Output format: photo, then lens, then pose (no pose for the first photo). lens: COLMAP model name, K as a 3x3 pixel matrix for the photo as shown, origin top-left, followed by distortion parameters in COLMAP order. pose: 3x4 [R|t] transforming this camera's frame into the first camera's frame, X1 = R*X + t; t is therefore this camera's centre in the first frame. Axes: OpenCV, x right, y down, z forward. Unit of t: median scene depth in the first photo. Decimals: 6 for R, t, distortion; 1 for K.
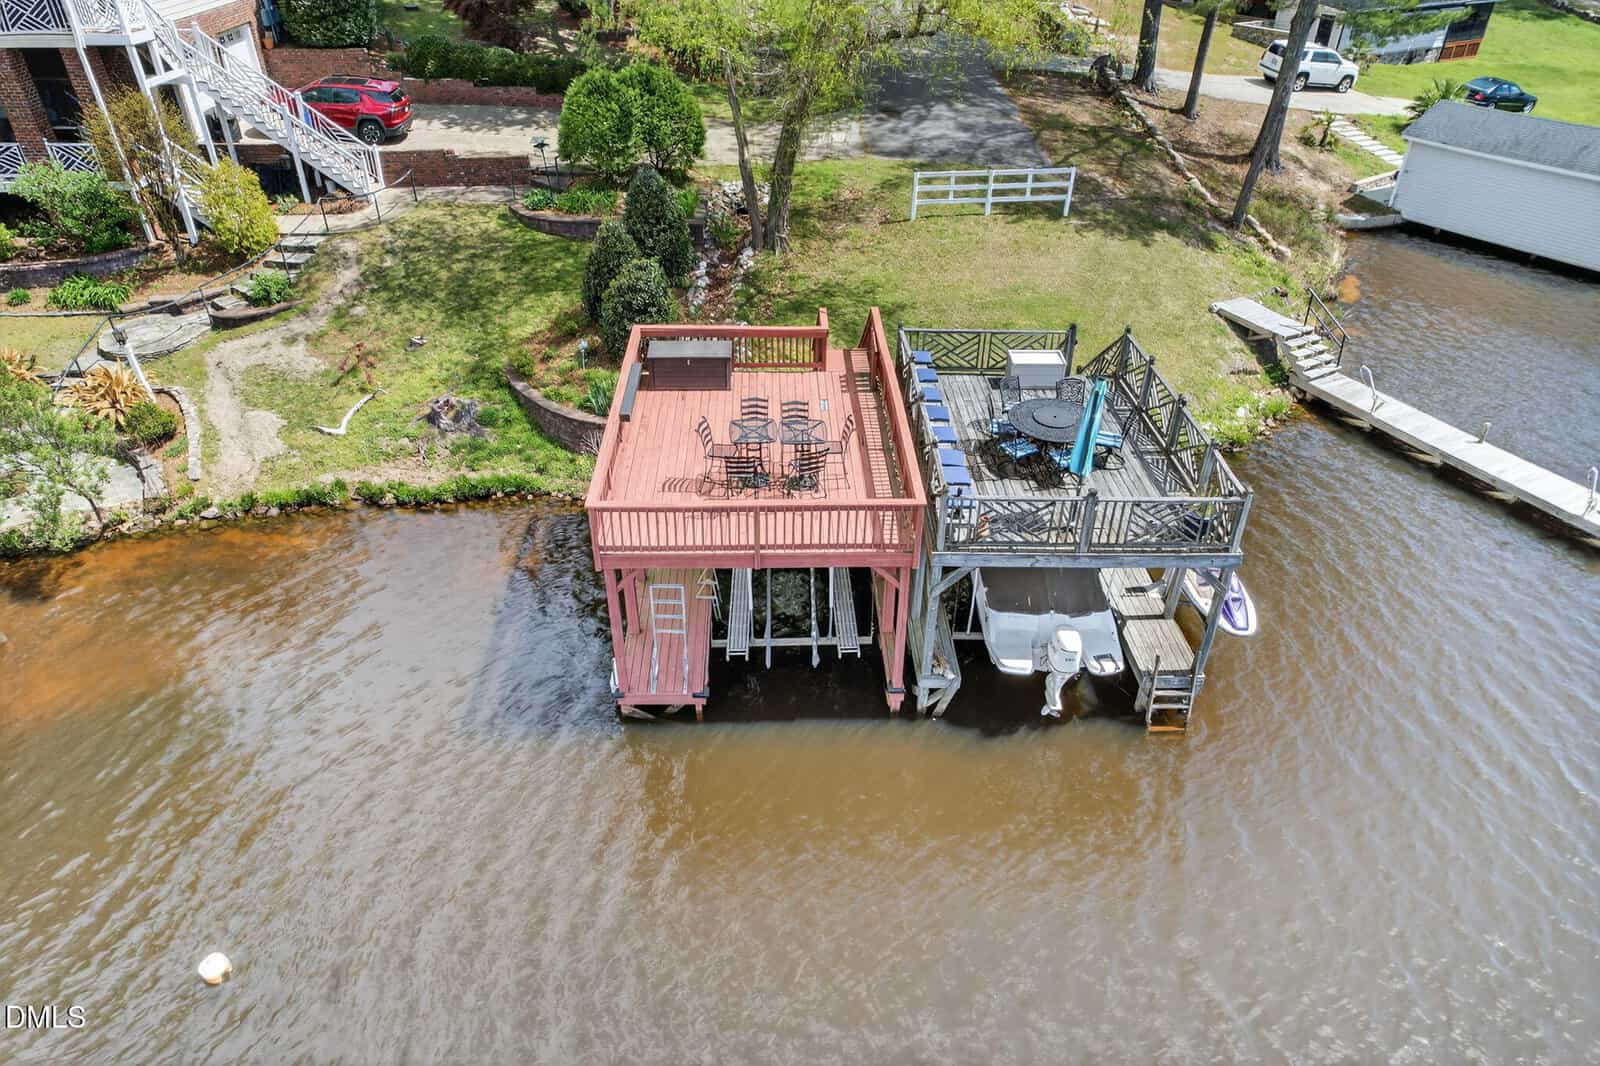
lens RADIAL K [[1055.6, 0, 802.2], [0, 1055.6, 507.1], [0, 0, 1]] dist [-0.072542, 0.076616]
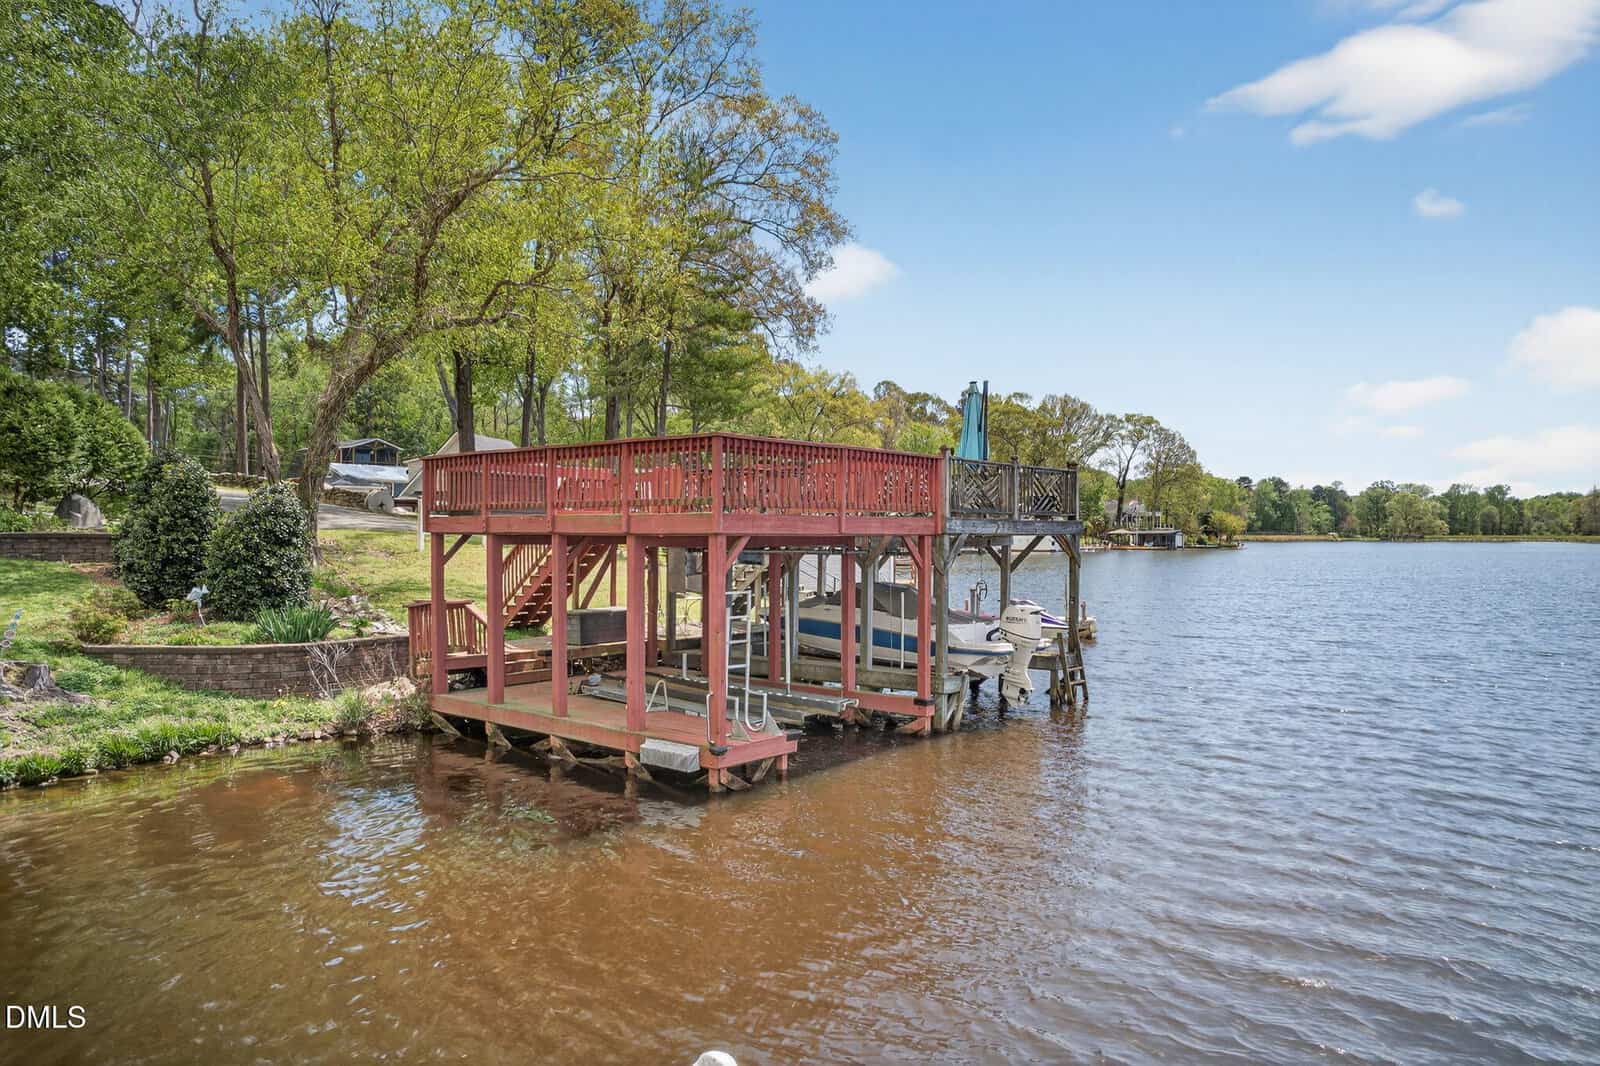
lens RADIAL K [[1055.6, 0, 802.2], [0, 1055.6, 507.1], [0, 0, 1]] dist [-0.072542, 0.076616]
pose [[0.664270, 0.001683, 0.747491, -0.463020], [0.412963, 0.832708, -0.368861, 0.226755], [-0.623062, 0.553709, 0.552448, 0.326722]]
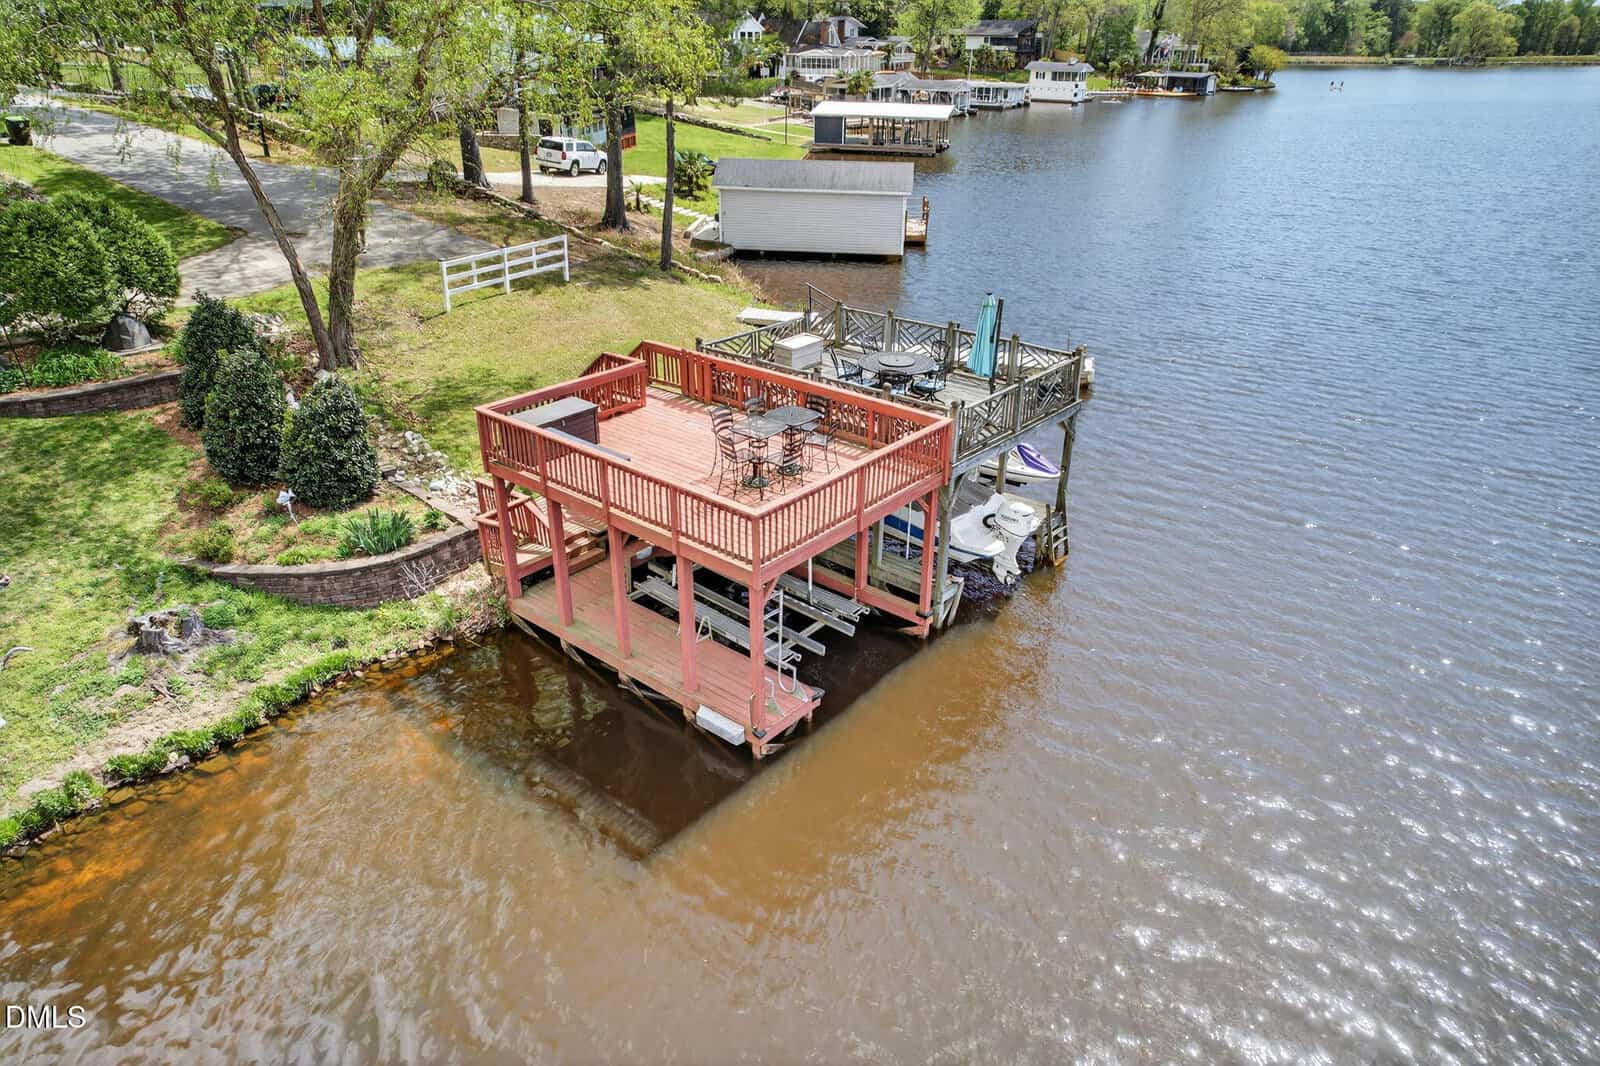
lens RADIAL K [[1055.6, 0, 802.2], [0, 1055.6, 507.1], [0, 0, 1]] dist [-0.072542, 0.076616]
pose [[0.667434, -0.321860, 0.671519, -0.482698], [0.406902, 0.912871, 0.033113, -0.012923], [-0.623668, 0.251142, 0.740247, 0.169108]]
